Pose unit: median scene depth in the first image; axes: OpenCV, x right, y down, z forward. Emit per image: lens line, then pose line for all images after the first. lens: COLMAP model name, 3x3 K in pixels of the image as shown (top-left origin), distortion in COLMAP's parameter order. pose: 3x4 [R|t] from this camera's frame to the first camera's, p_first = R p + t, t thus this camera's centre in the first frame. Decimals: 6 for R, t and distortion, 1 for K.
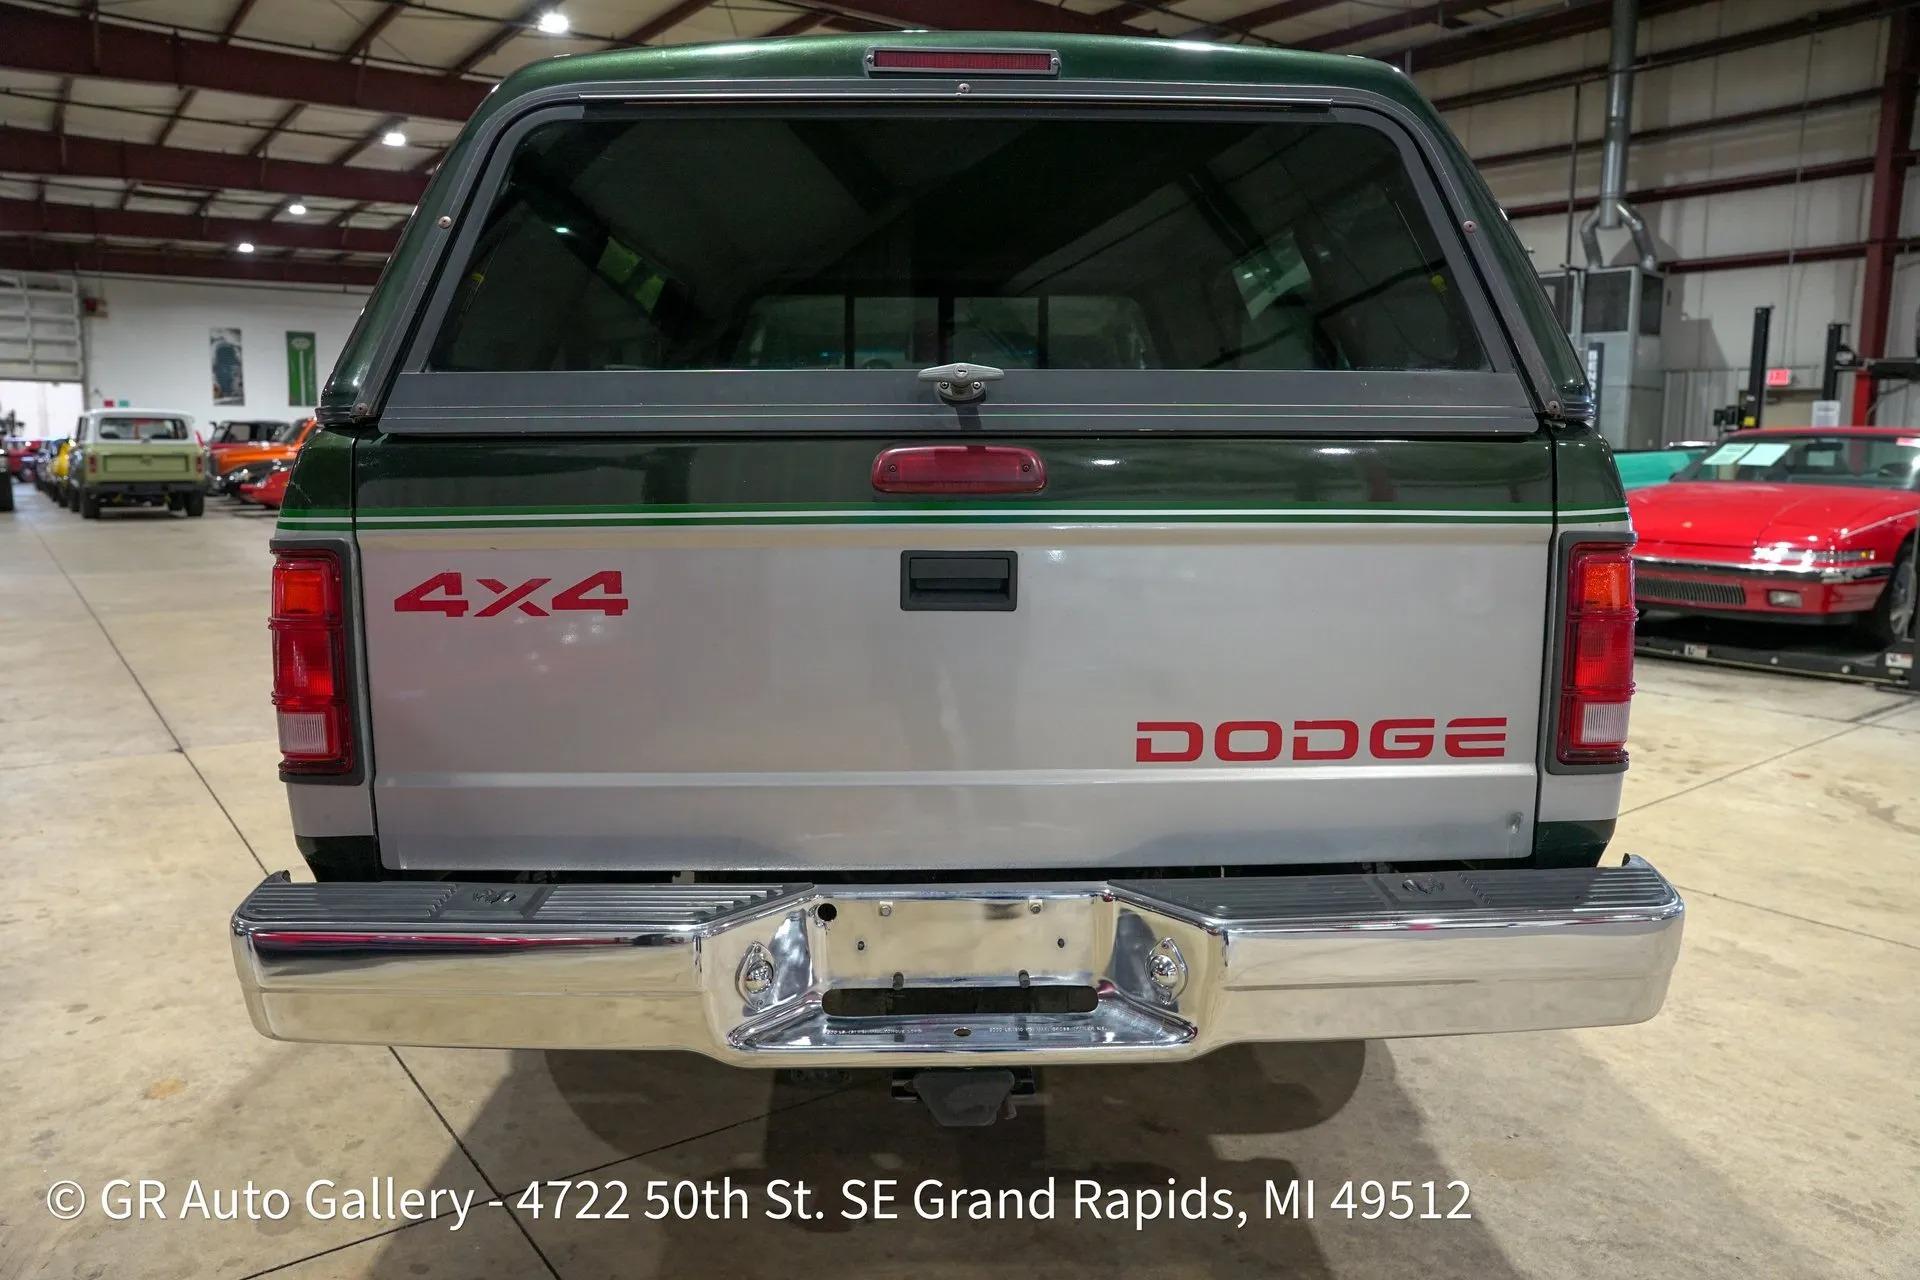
lens RADIAL K [[1314.4, 0, 964.7], [0, 1314.4, 634.4], [0, 0, 1]] dist [-0.143353, 0.112232]
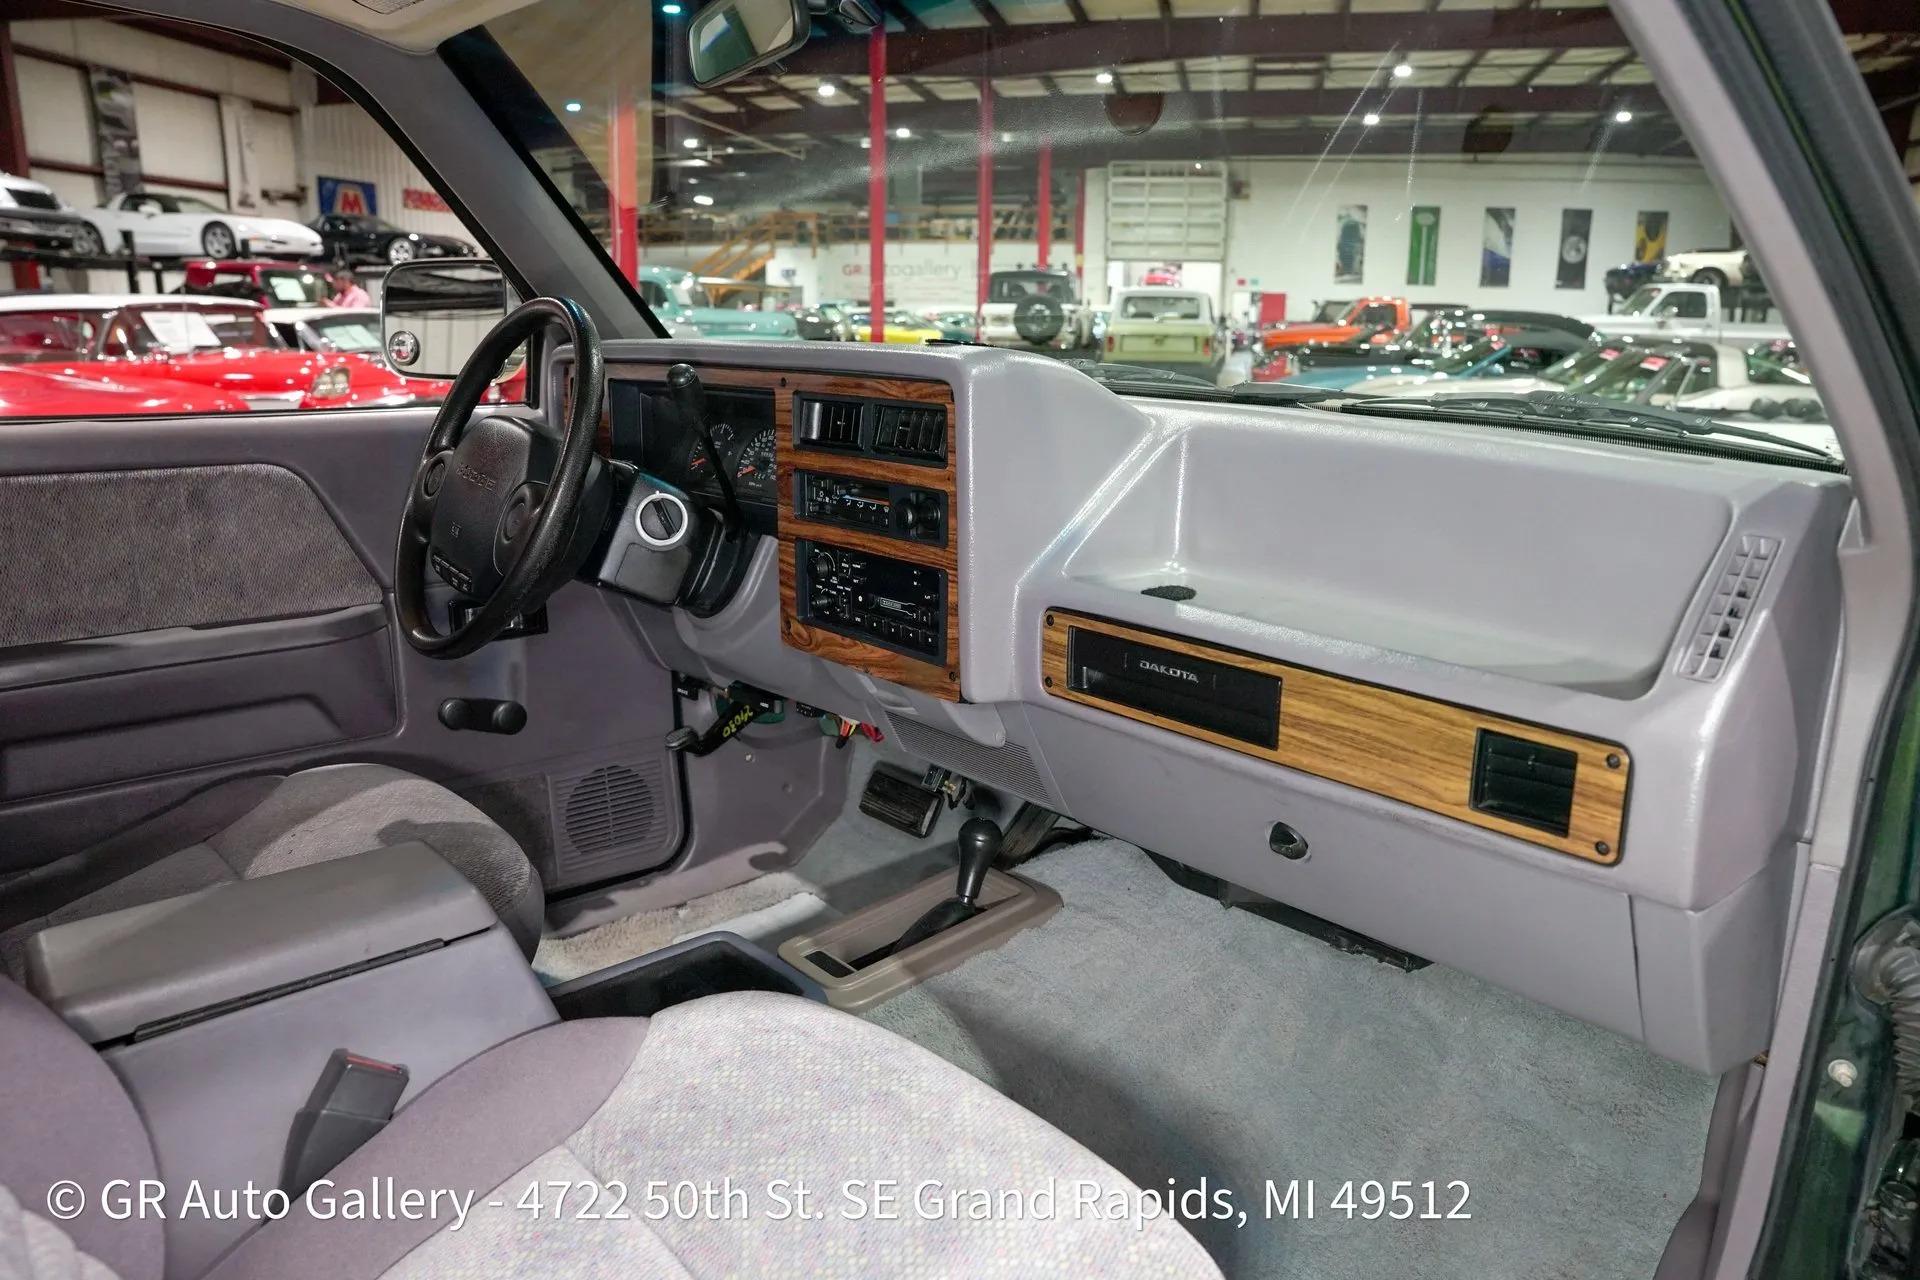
lens RADIAL K [[1314.4, 0, 964.7], [0, 1314.4, 634.4], [0, 0, 1]] dist [-0.143353, 0.112232]
pose [[0.647317, 0.175883, -0.741651, 0.021974], [-0.108119, 0.984362, 0.139075, -0.019809], [0.754514, -0.009839, 0.656210, 0.117046]]
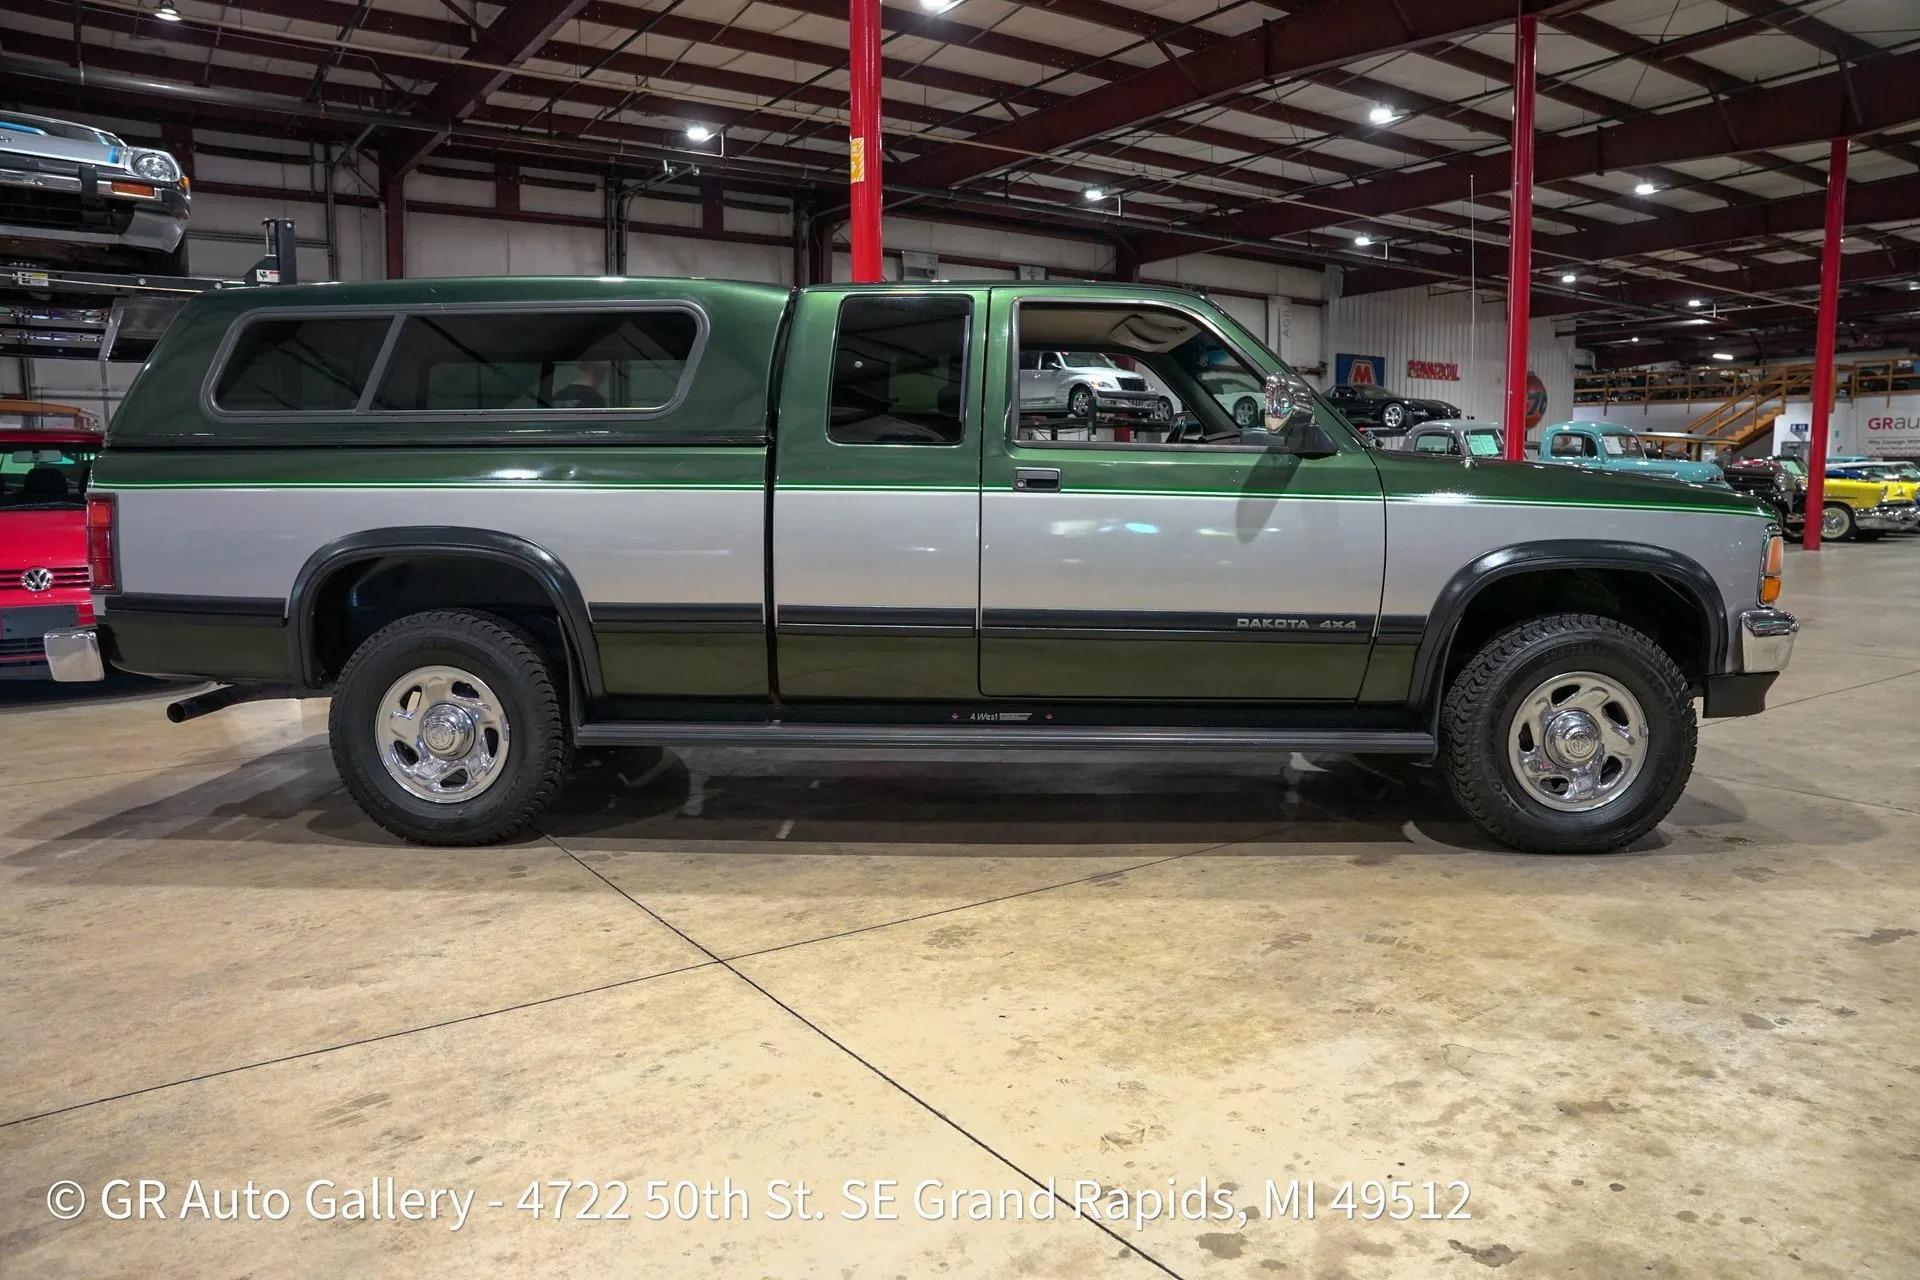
lens RADIAL K [[1314.4, 0, 964.7], [0, 1314.4, 634.4], [0, 0, 1]] dist [-0.143353, 0.112232]
pose [[-0.047585, 0.107437, -0.993072, 0.120243], [-0.134349, 0.984476, 0.112945, -0.013213], [0.989791, 0.138792, -0.032412, 0.117257]]
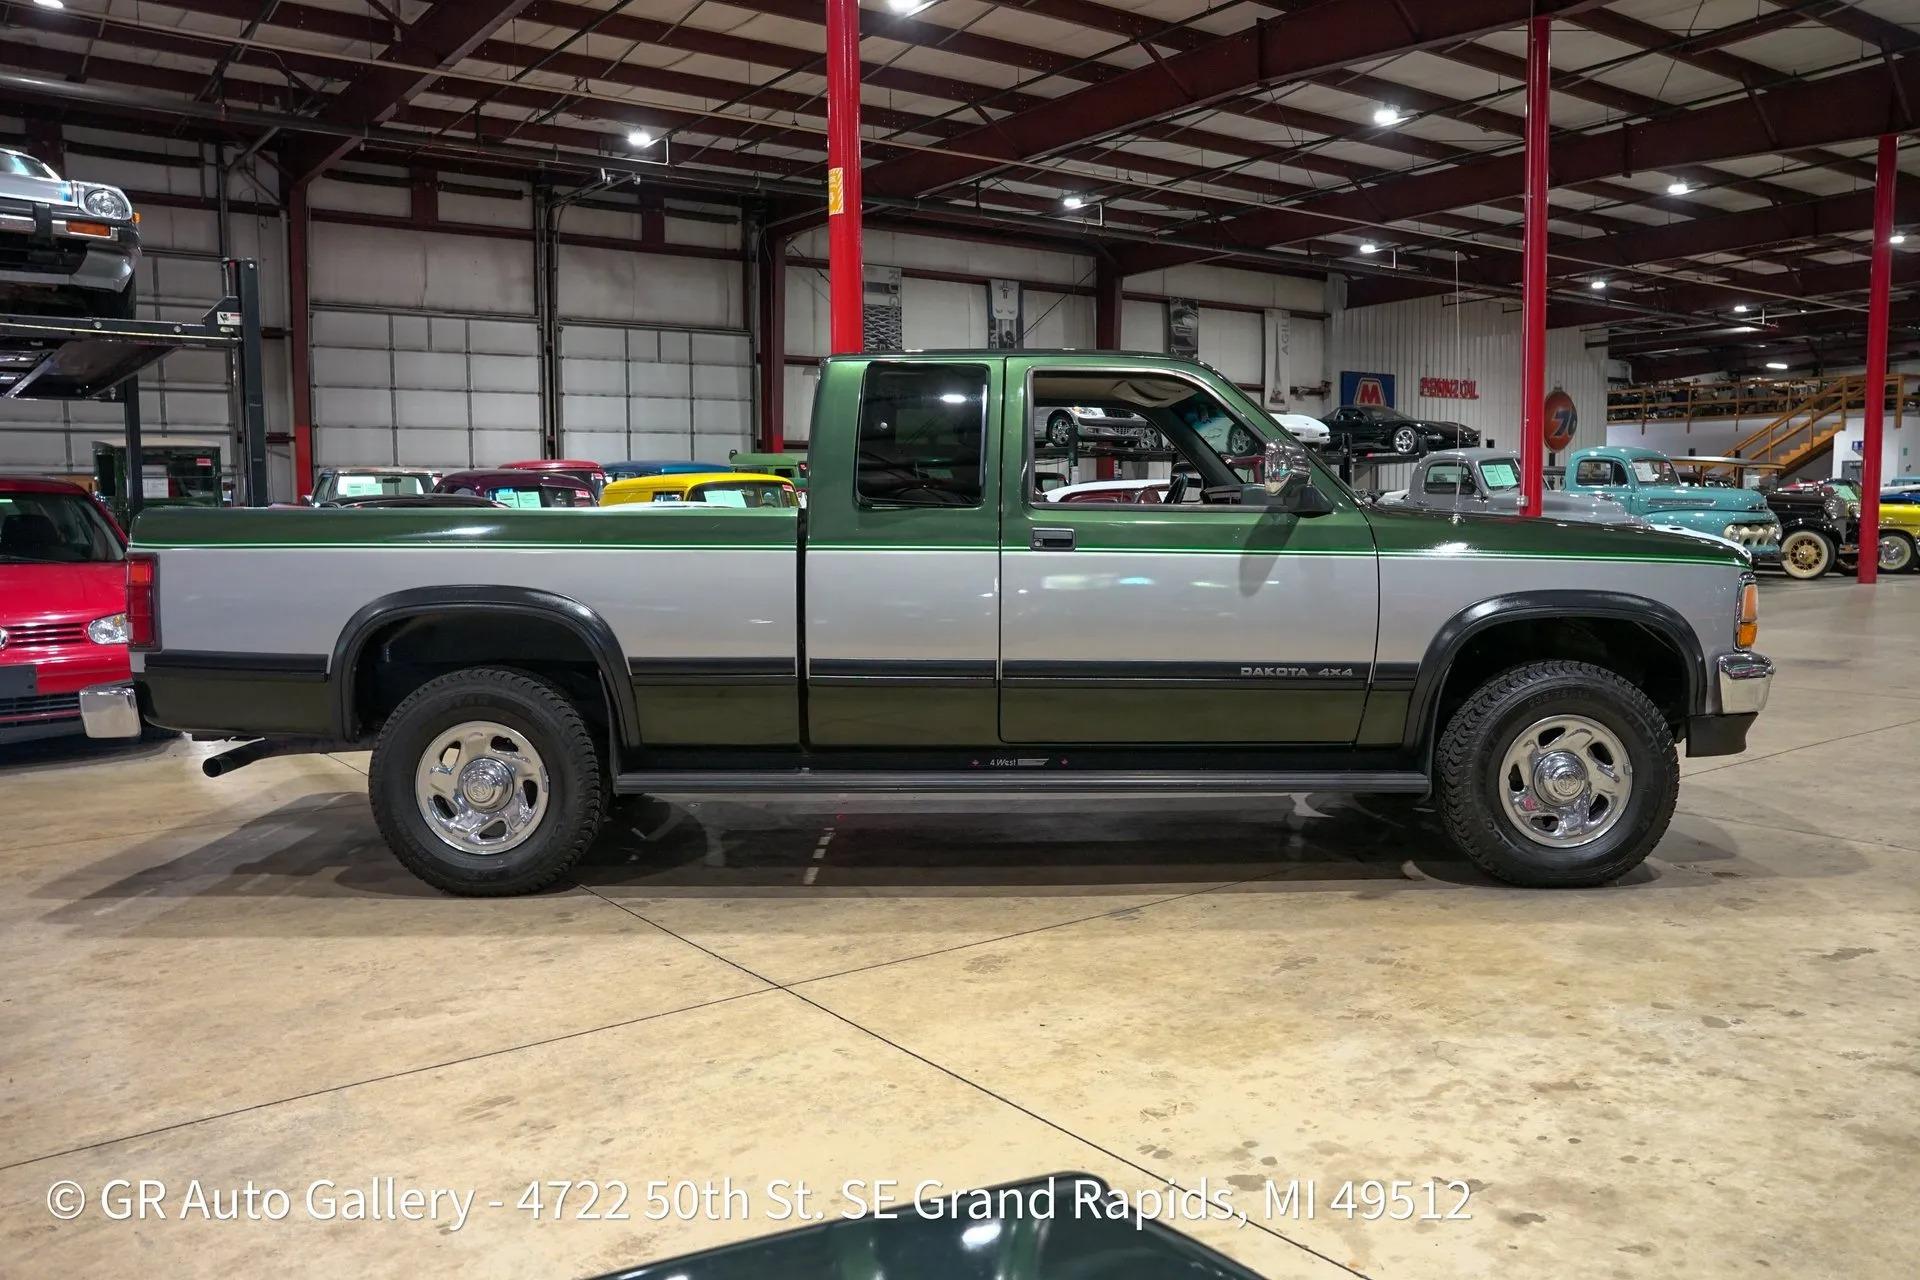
lens RADIAL K [[1493.6, 0, 963.7], [0, 1493.6, 637.1], [0, 0, 1]] dist [-0.102031, 0.132054]
pose [[-0.020576, 0.074675, -0.996996, 0.141448], [-0.126663, 0.988977, 0.076689, -0.014921], [0.991732, 0.127861, -0.010891, 0.112908]]
